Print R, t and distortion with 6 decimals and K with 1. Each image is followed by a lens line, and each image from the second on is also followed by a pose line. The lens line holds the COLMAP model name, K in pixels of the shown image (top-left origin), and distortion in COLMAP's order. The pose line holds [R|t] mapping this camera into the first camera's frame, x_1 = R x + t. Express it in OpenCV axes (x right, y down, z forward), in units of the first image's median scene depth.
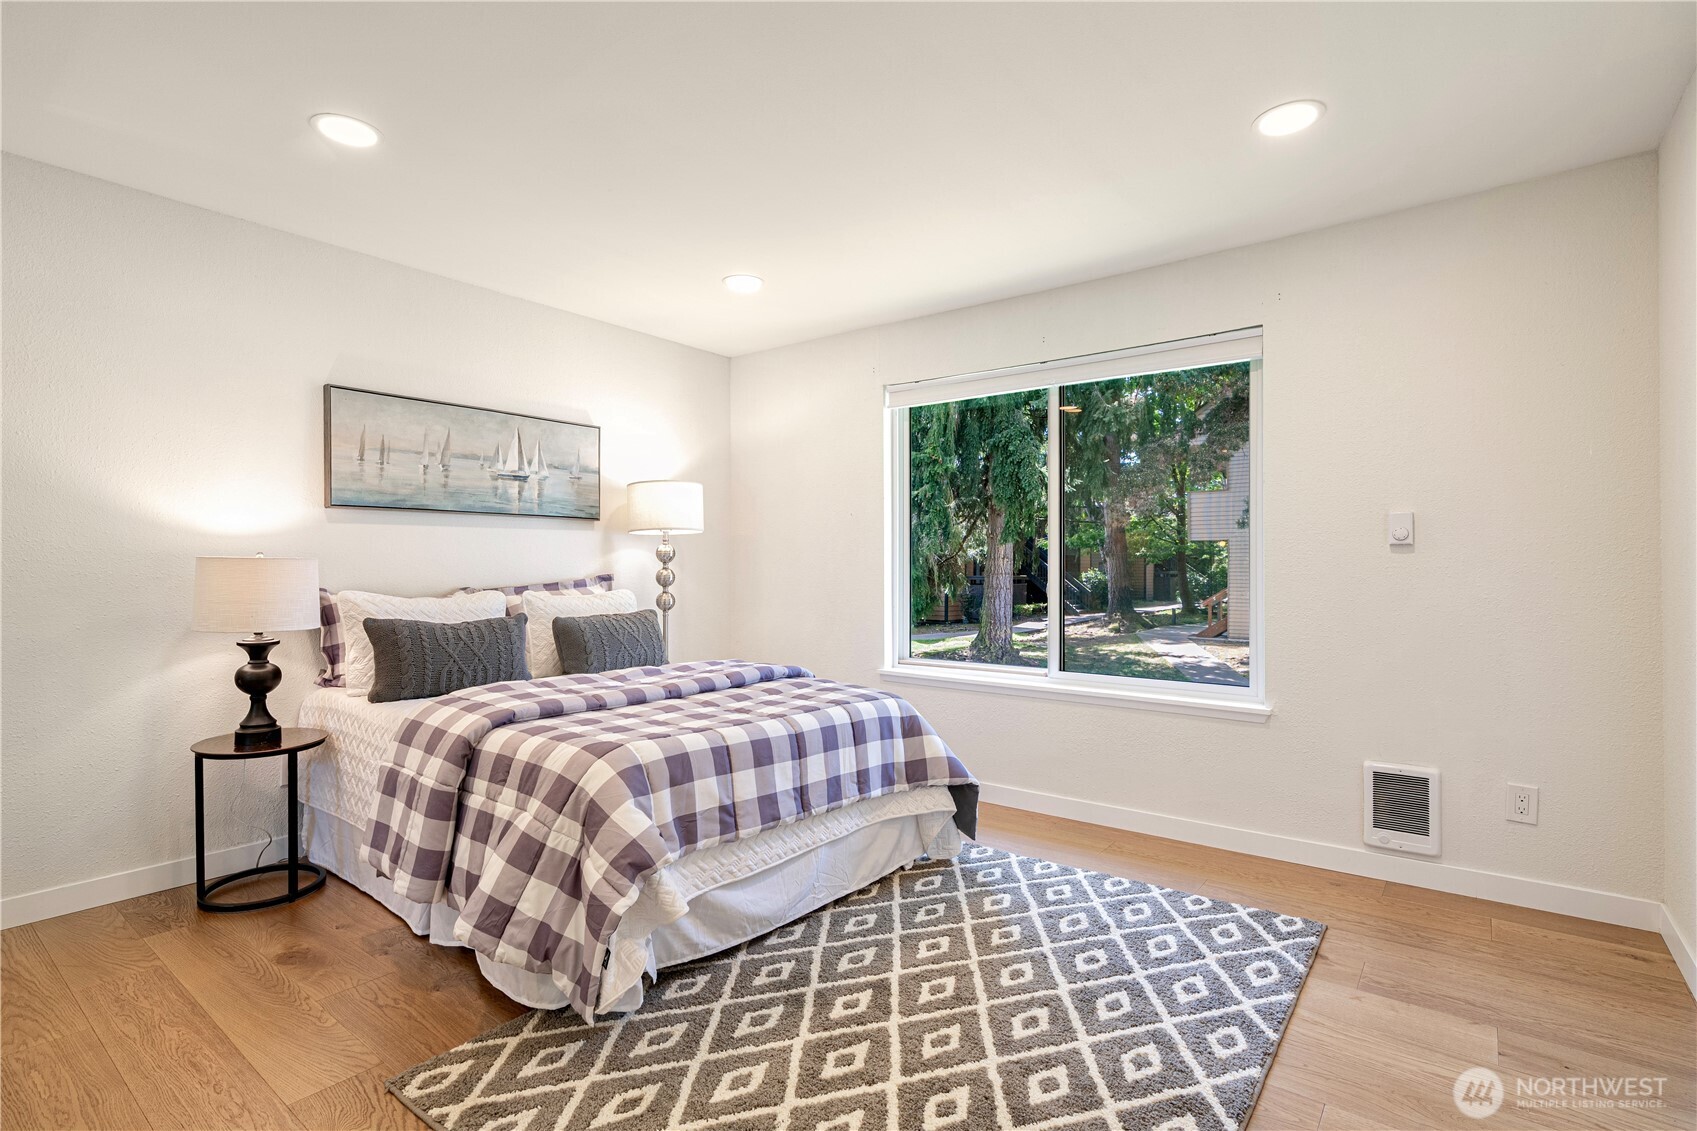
lens RADIAL K [[832.1, 0, 835.7], [0, 832.1, 569.3], [0, 0, 1]] dist [-0.007064, 0.002949]
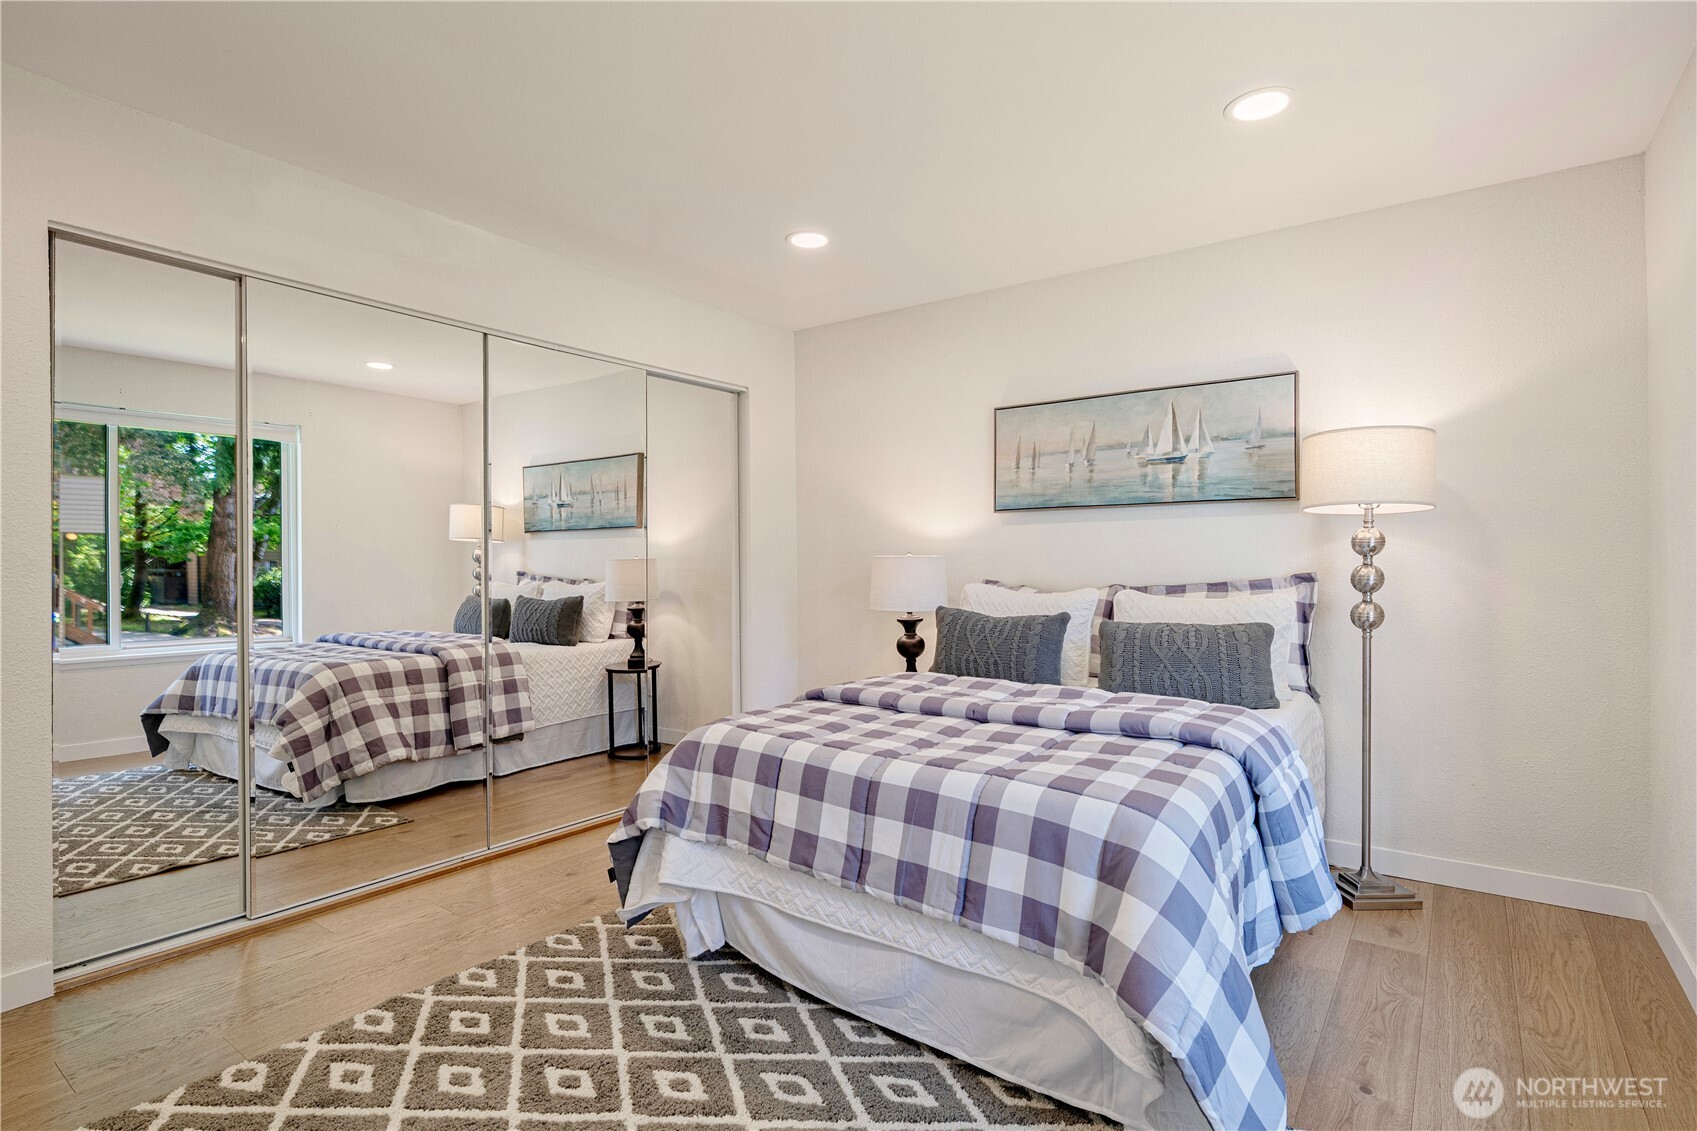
lens RADIAL K [[832.1, 0, 838.2], [0, 832.1, 564.2], [0, 0, 1]] dist [-0.007064, 0.002949]
pose [[0.022945, -0.000163, -0.999737, 0.545711], [-0.001229, 0.999999, -0.000191, -0.000967], [0.999736, 0.001233, 0.022944, 0.724095]]
